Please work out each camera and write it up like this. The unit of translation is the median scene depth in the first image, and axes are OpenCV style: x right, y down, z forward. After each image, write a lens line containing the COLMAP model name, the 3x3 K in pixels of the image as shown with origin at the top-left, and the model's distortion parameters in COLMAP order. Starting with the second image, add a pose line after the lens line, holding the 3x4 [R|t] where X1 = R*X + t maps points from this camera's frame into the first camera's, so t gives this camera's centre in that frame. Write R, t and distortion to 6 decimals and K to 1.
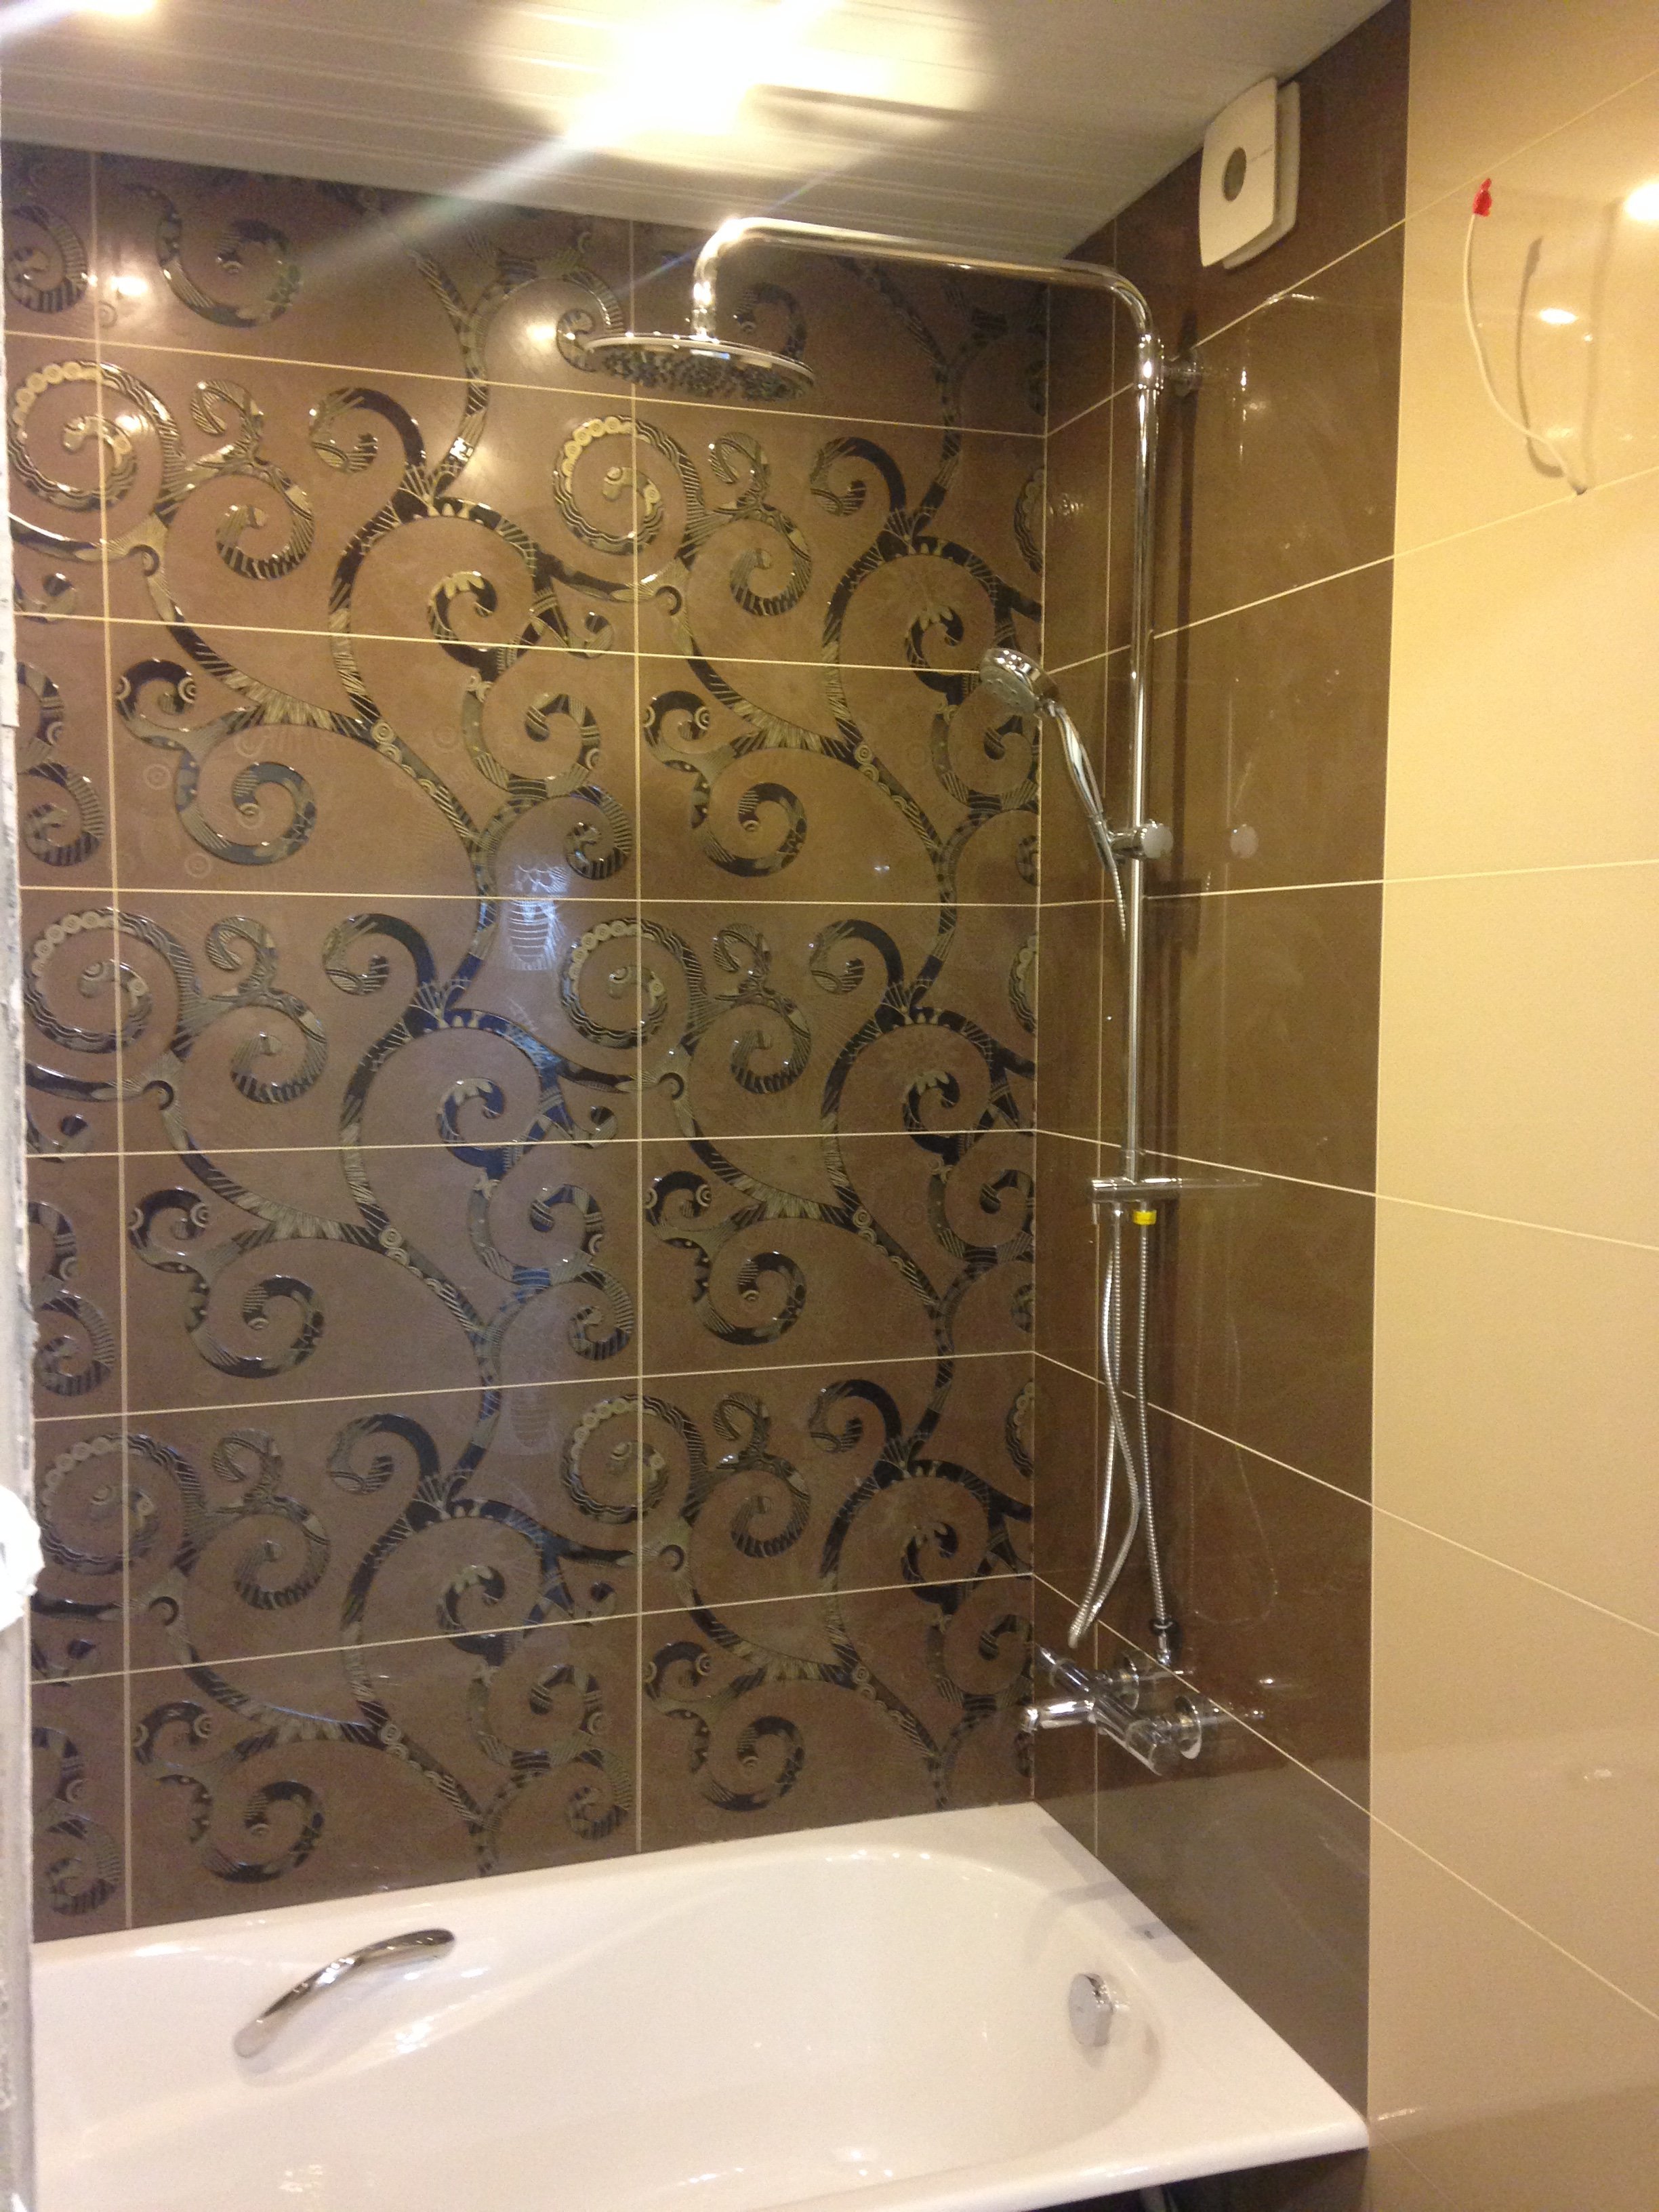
lens RADIAL K [[2057.9, 0, 823.6], [0, 2057.9, 1123.3], [0, 0, 1]] dist [0.129451, 0.000000]
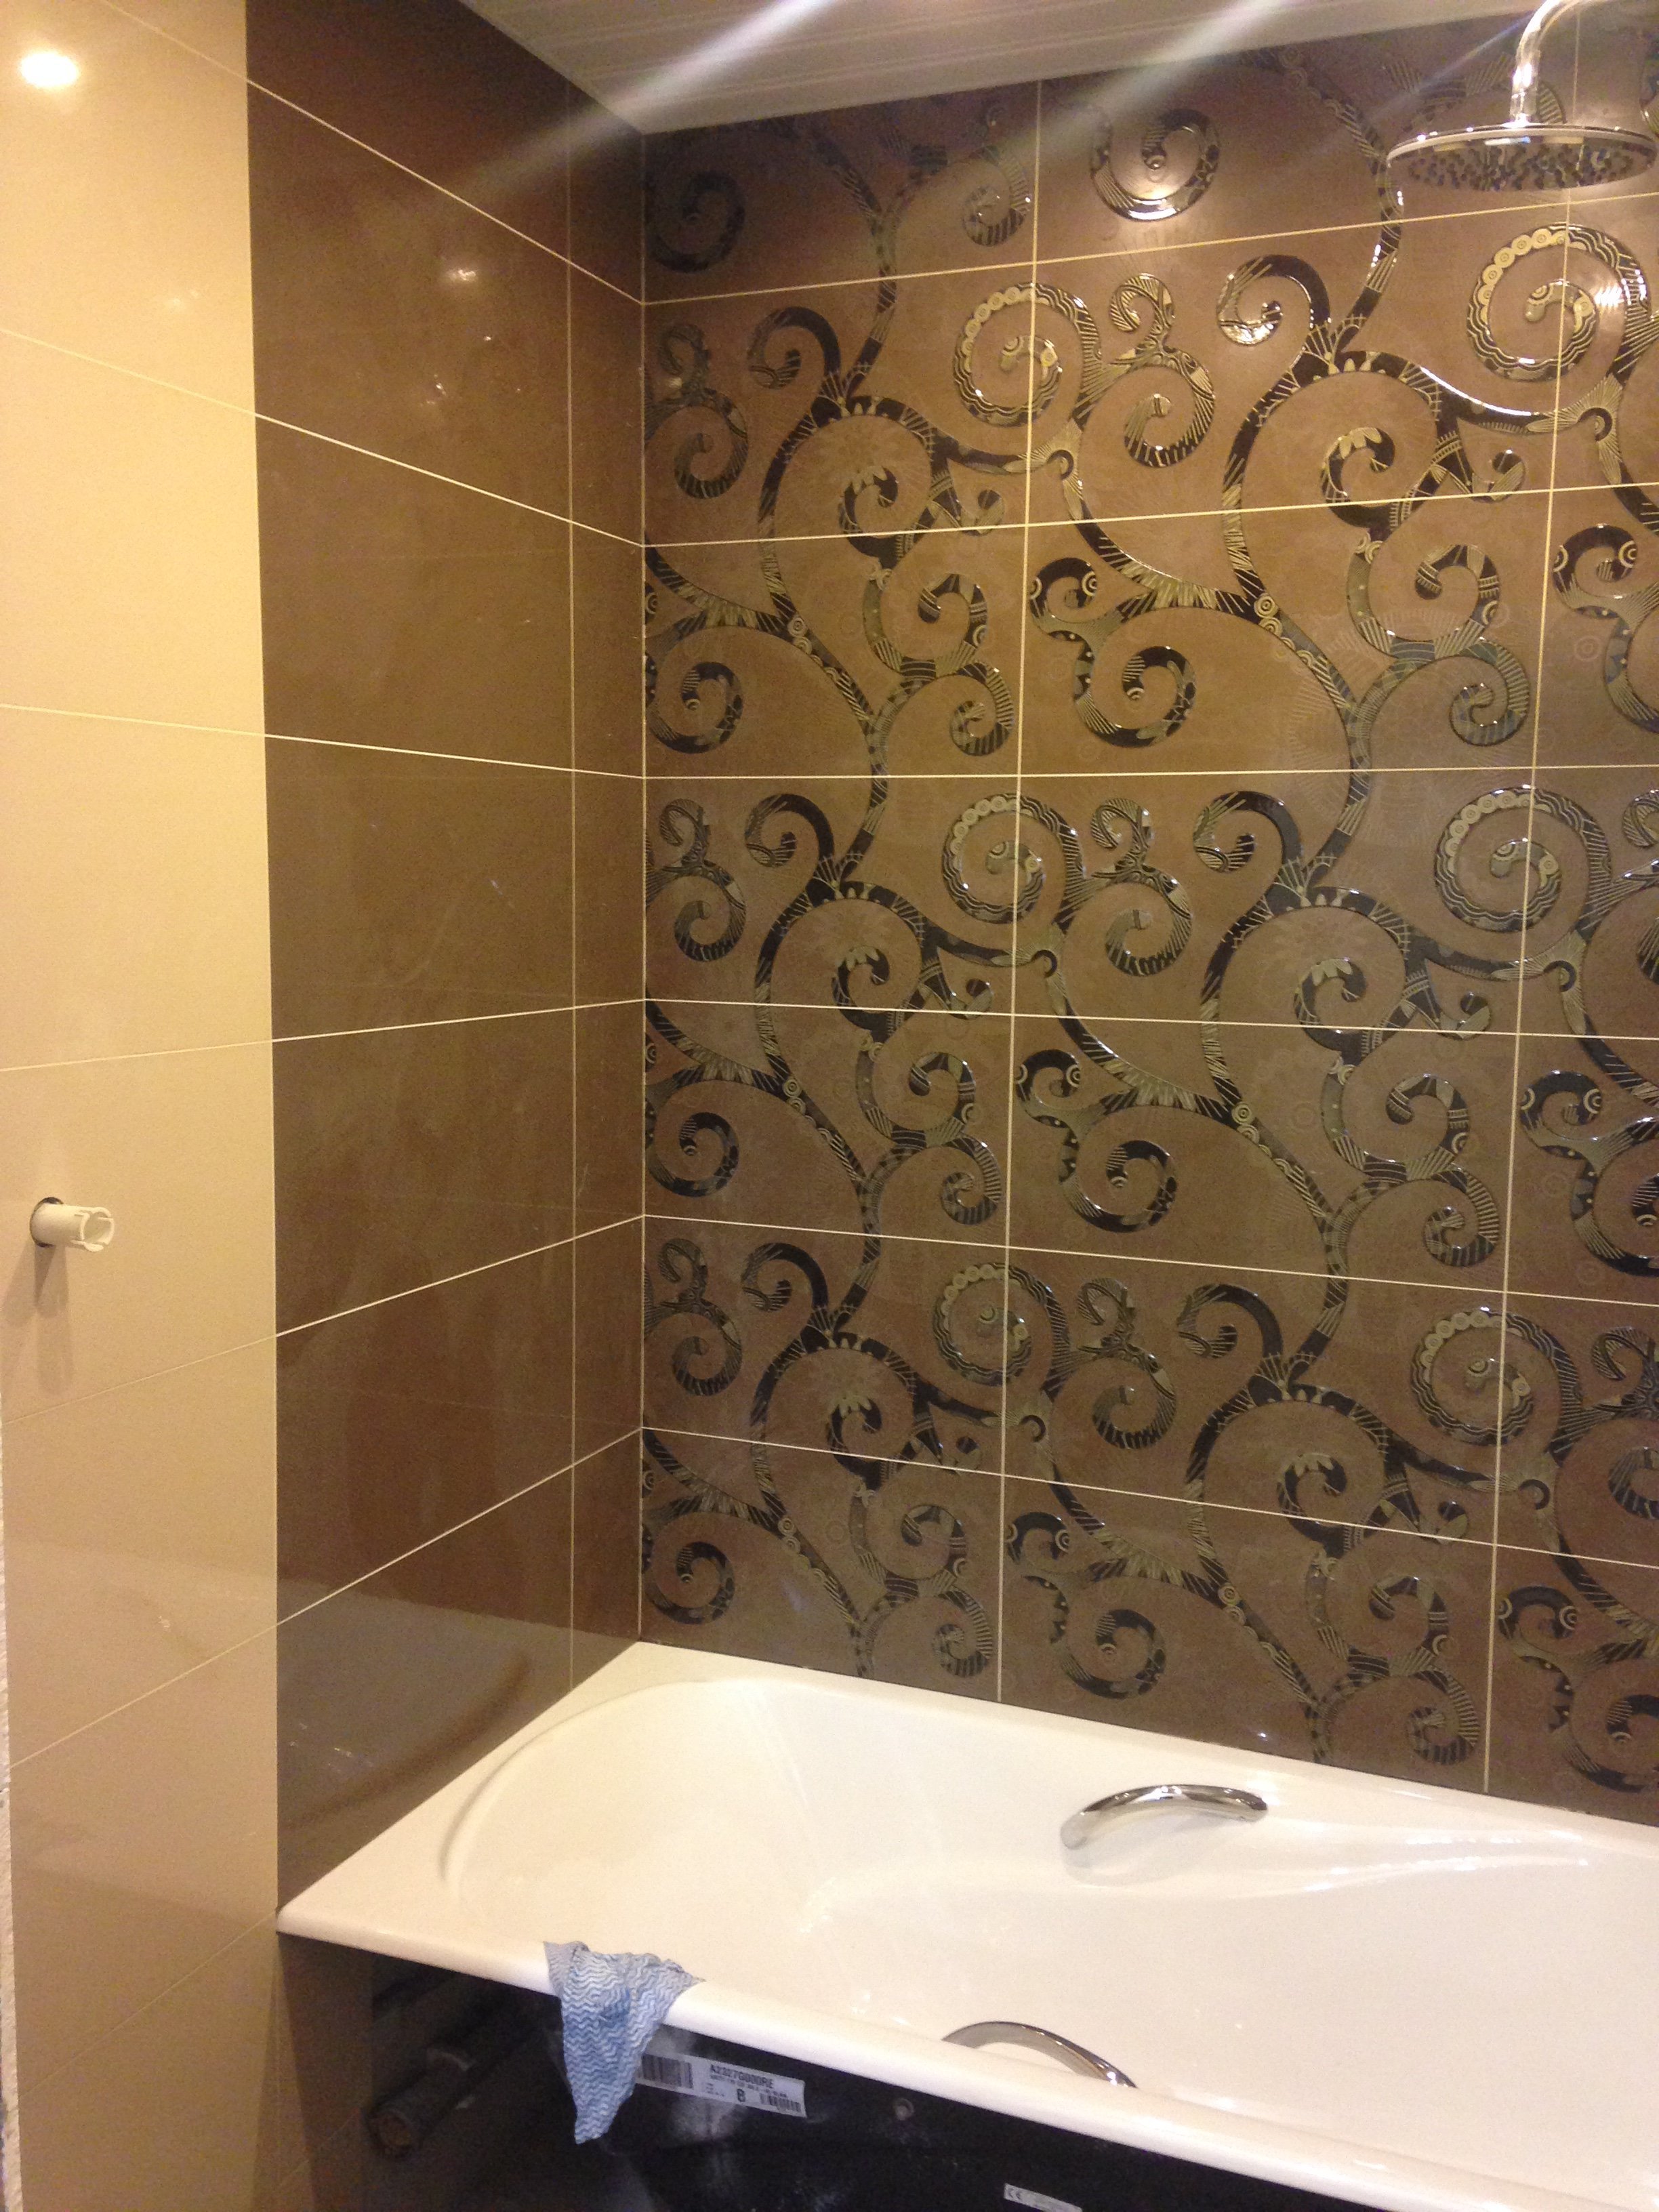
lens RADIAL K [[2057.9, 0, 808.3], [0, 2057.9, 1101.8], [0, 0, 1]] dist [0.129451, 0.000000]
pose [[0.748260, 0.086933, -0.657685, 0.299401], [-0.056355, 0.996123, 0.067552, -0.007052], [0.661007, -0.013483, 0.750258, 0.102696]]
